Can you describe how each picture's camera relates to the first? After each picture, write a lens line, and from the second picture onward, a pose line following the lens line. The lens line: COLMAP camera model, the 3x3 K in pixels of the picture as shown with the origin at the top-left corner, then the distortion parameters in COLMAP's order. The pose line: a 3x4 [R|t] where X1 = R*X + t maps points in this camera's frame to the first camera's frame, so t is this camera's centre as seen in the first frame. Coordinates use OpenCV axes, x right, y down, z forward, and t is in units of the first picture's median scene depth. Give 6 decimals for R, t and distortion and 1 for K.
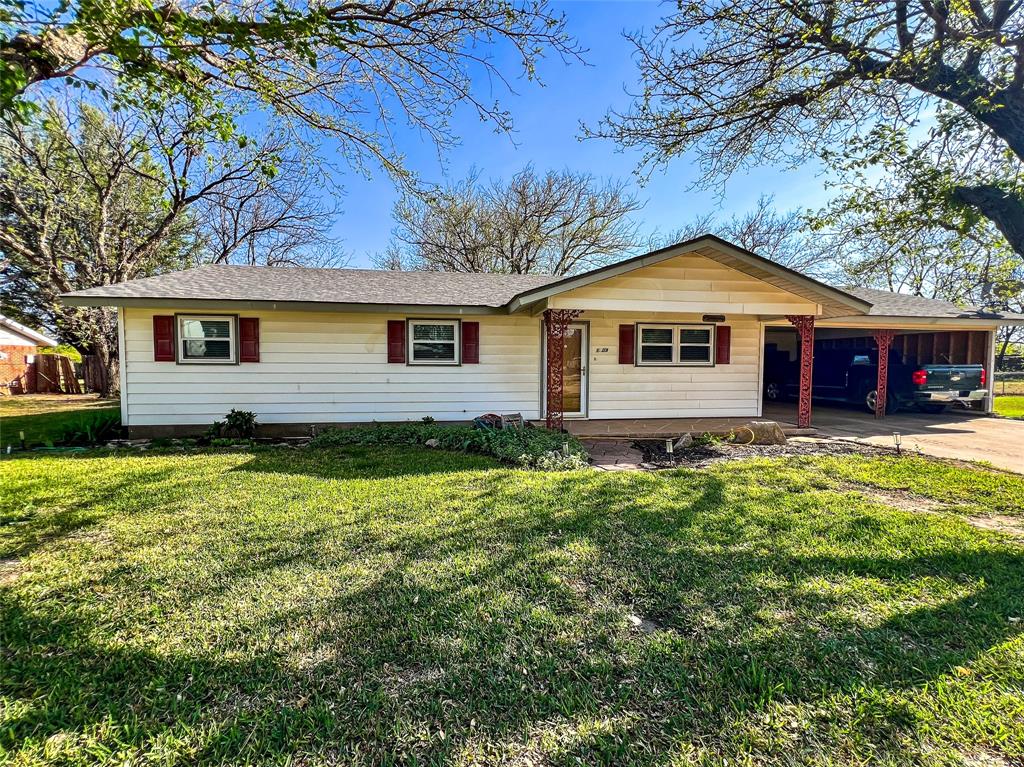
lens RADIAL K [[422.1, 0, 509.4], [0, 422.1, 381.7], [0, 0, 1]] dist [-0.002527, -0.000270]
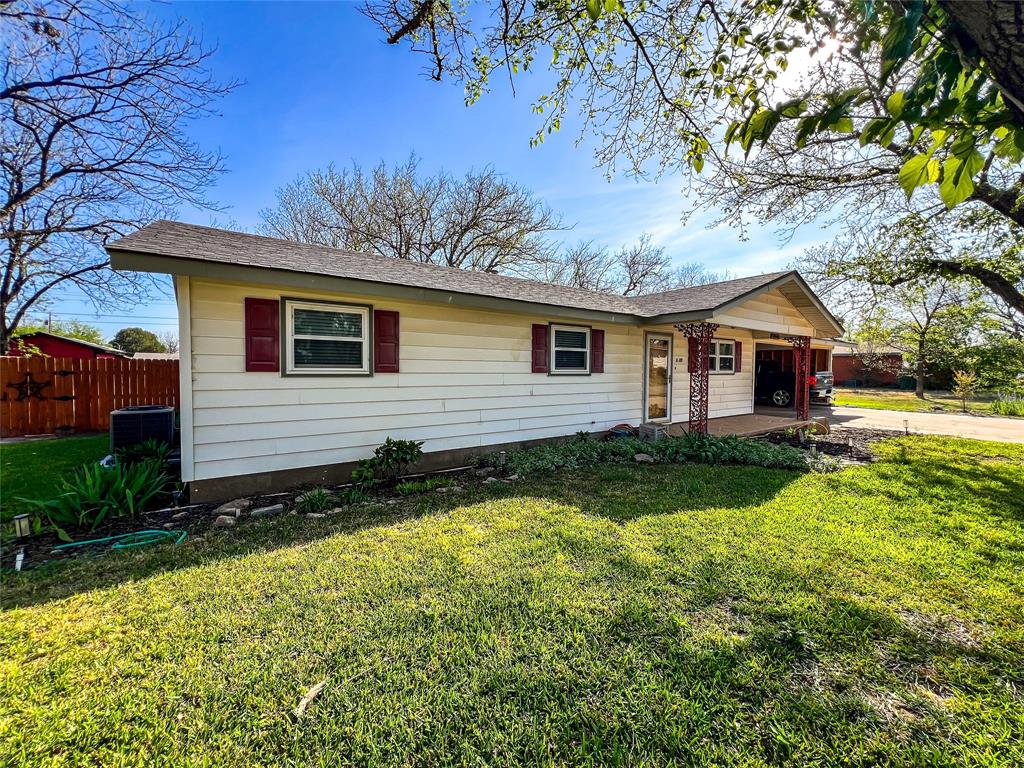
lens RADIAL K [[422.1, 0, 509.4], [0, 422.1, 382.2], [0, 0, 1]] dist [-0.002527, -0.000270]
pose [[0.879842, -0.014971, 0.475030, -0.742226], [0.021952, 0.999717, -0.009152, -0.017718], [-0.474759, 0.018480, 0.879922, 0.257800]]
